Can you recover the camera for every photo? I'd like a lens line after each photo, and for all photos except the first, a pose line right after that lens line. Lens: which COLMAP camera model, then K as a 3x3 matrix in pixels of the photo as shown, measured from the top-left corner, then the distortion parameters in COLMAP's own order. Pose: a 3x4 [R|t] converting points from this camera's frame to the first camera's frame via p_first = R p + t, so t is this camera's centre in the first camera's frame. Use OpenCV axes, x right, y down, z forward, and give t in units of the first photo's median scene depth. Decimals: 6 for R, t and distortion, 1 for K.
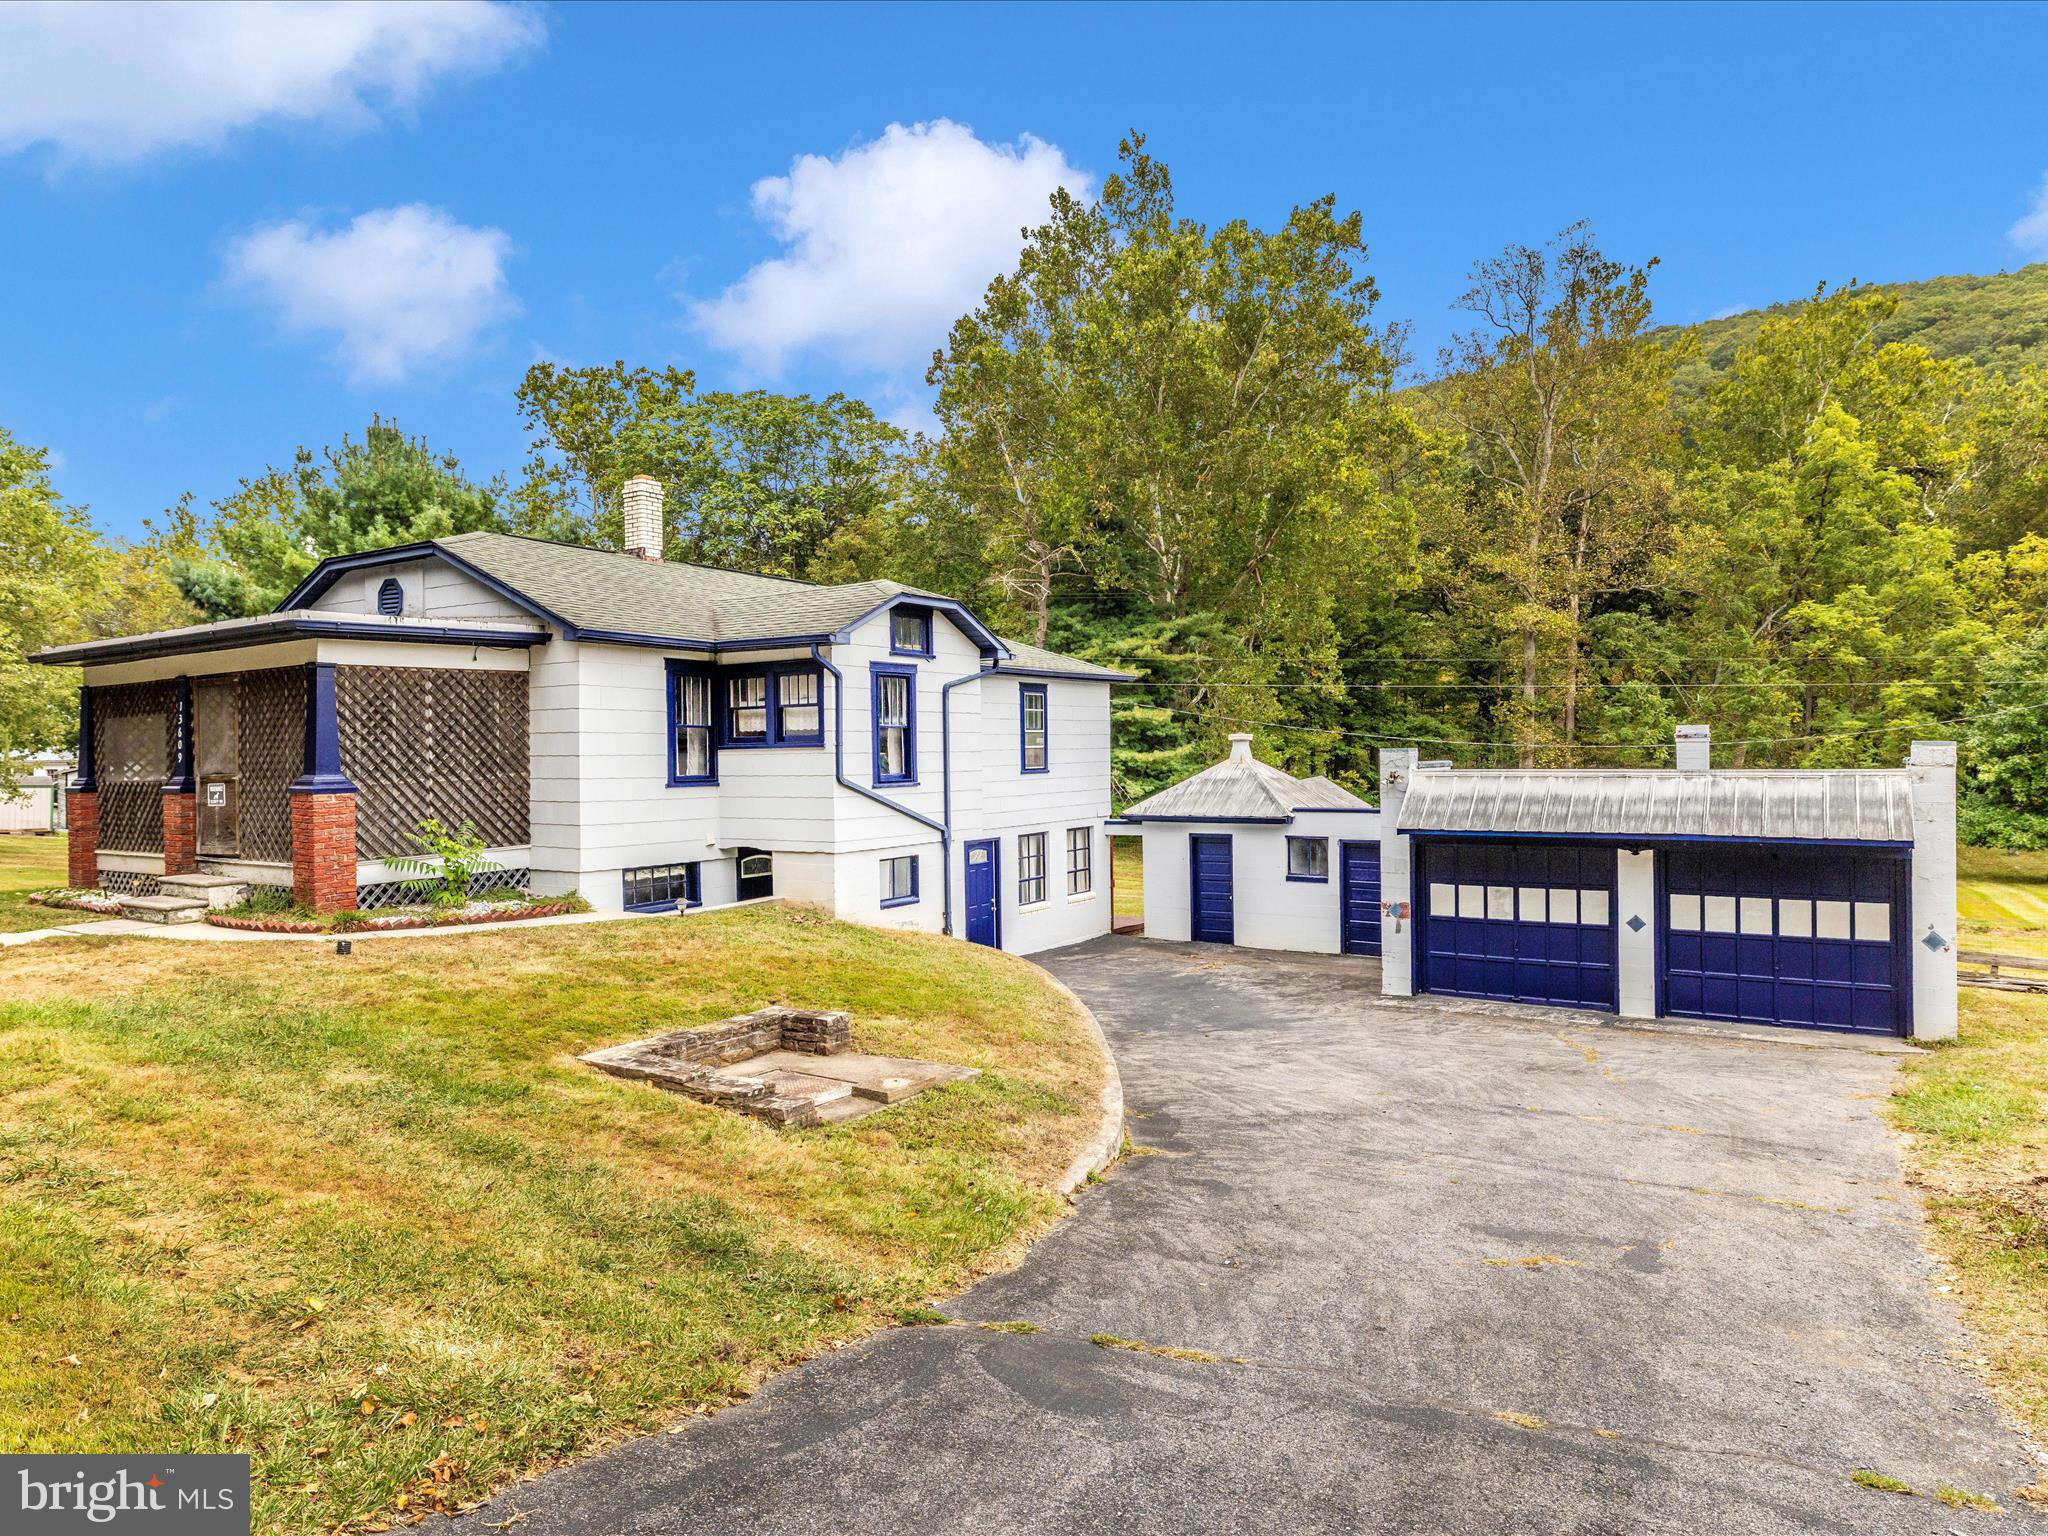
lens RADIAL K [[1358.6, 0, 1015.2], [0, 1358.6, 768.7], [0, 0, 1]] dist [-0.001898, 0.003018]
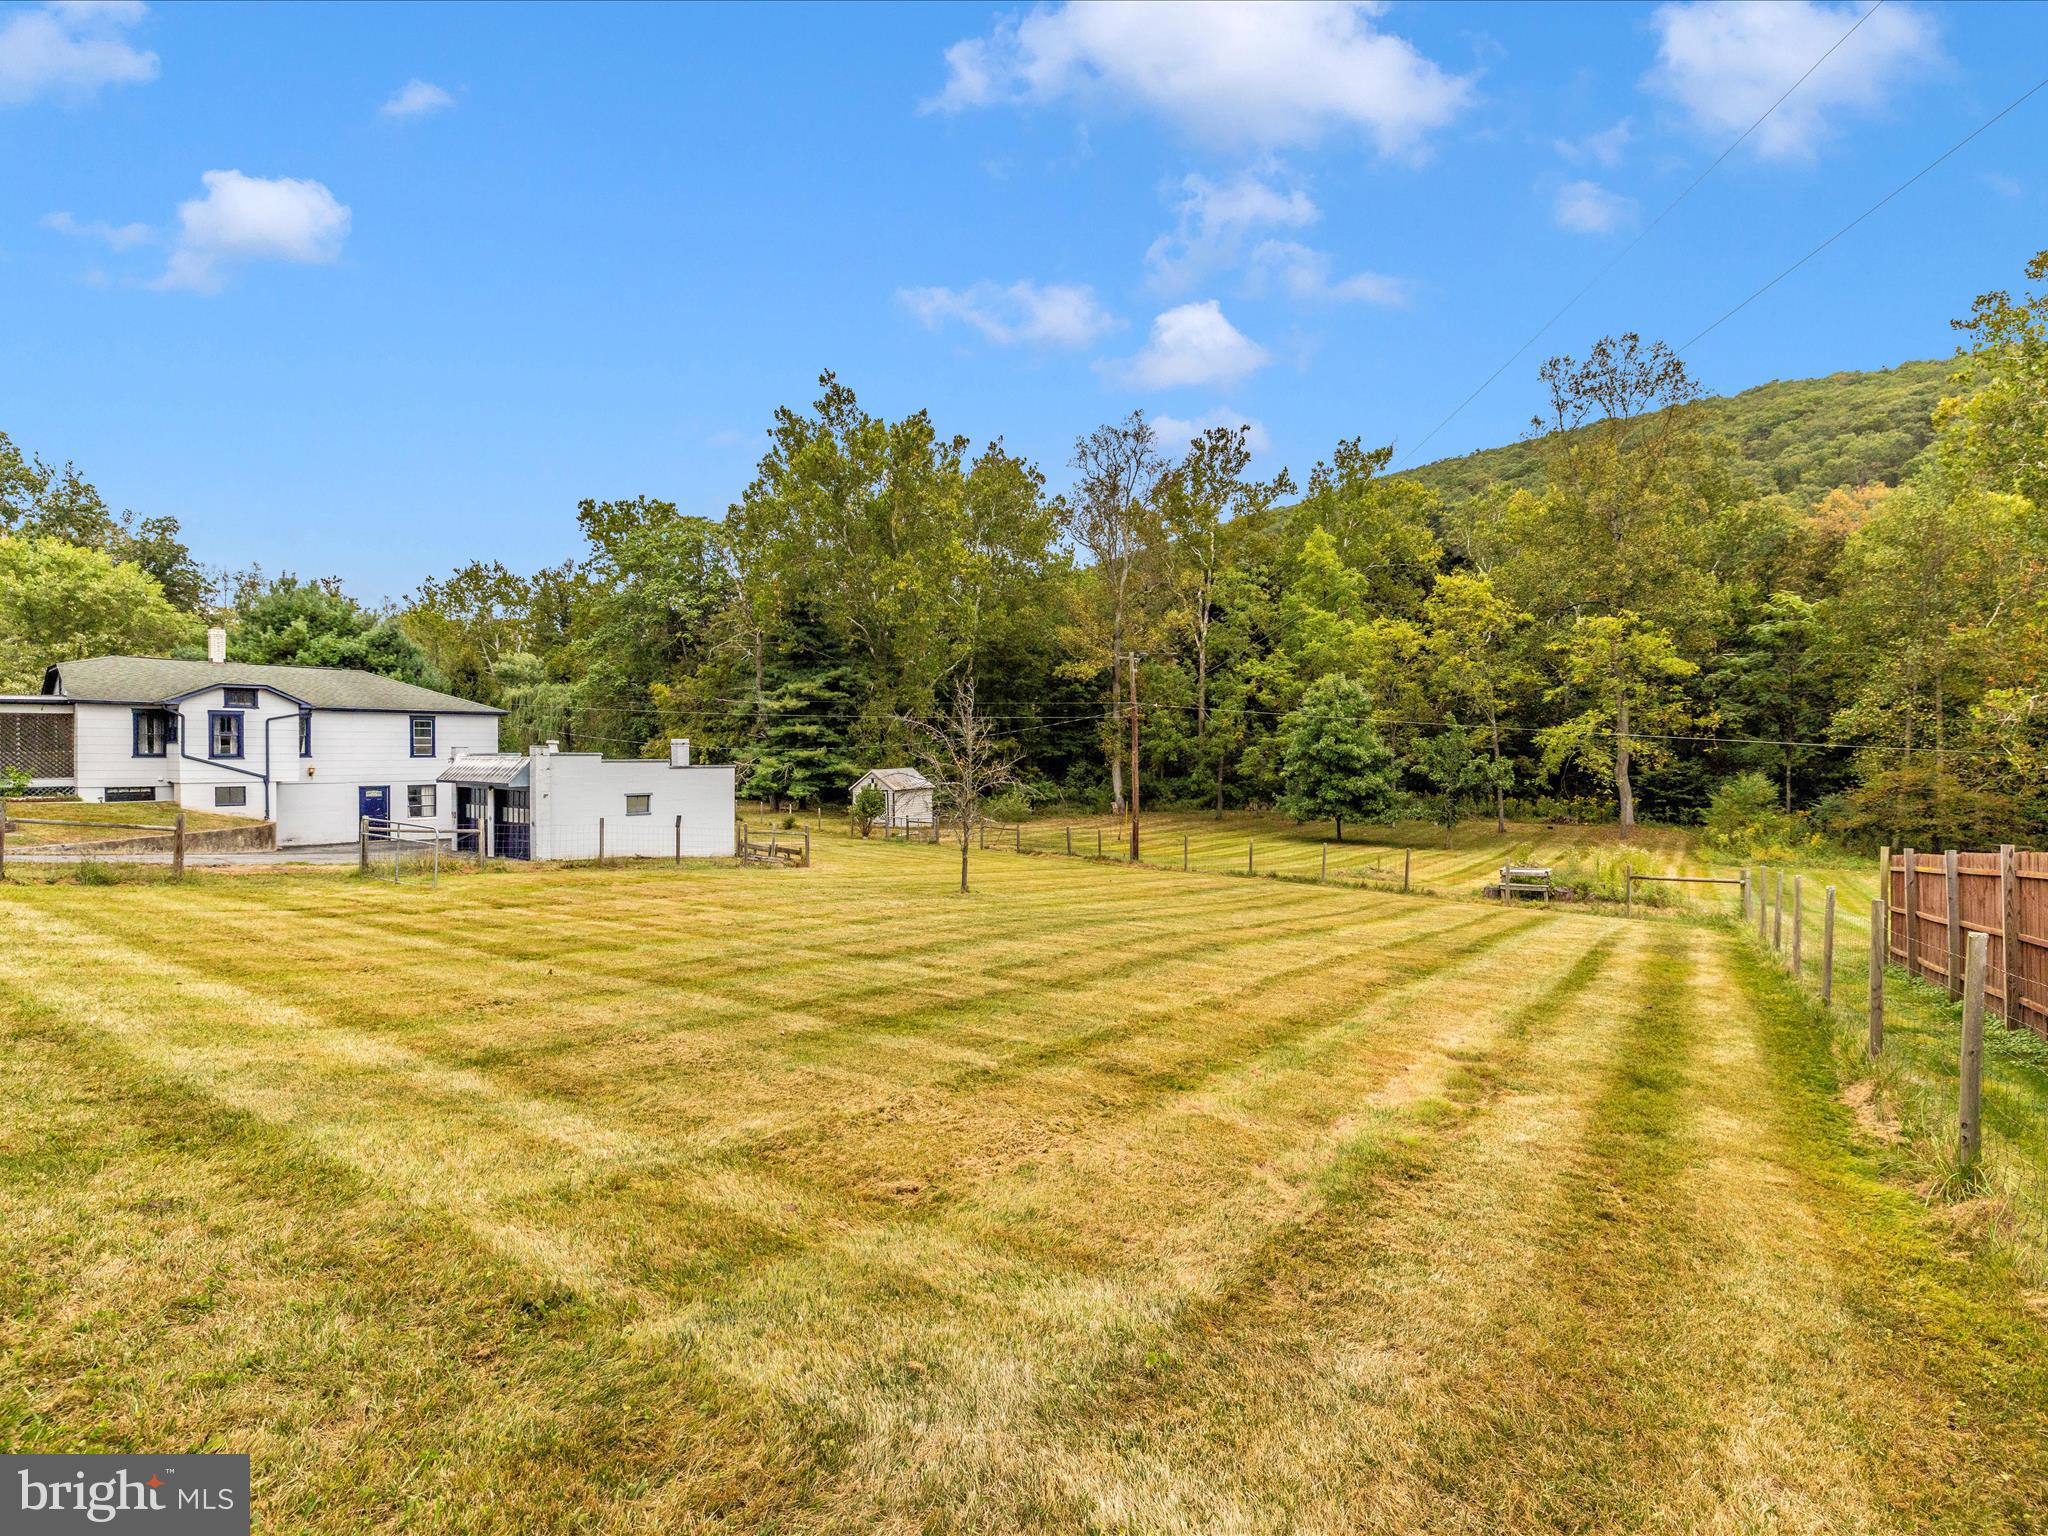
lens RADIAL K [[1060.6, 0, 1008.2], [0, 1060.6, 772.7], [0, 0, 1]] dist [-0.003314, 0.003014]
pose [[0.989787, 0.018470, -0.141349, 1.219695], [-0.017581, 0.999817, 0.007532, -0.001457], [0.141463, -0.004970, 0.989931, -0.565747]]
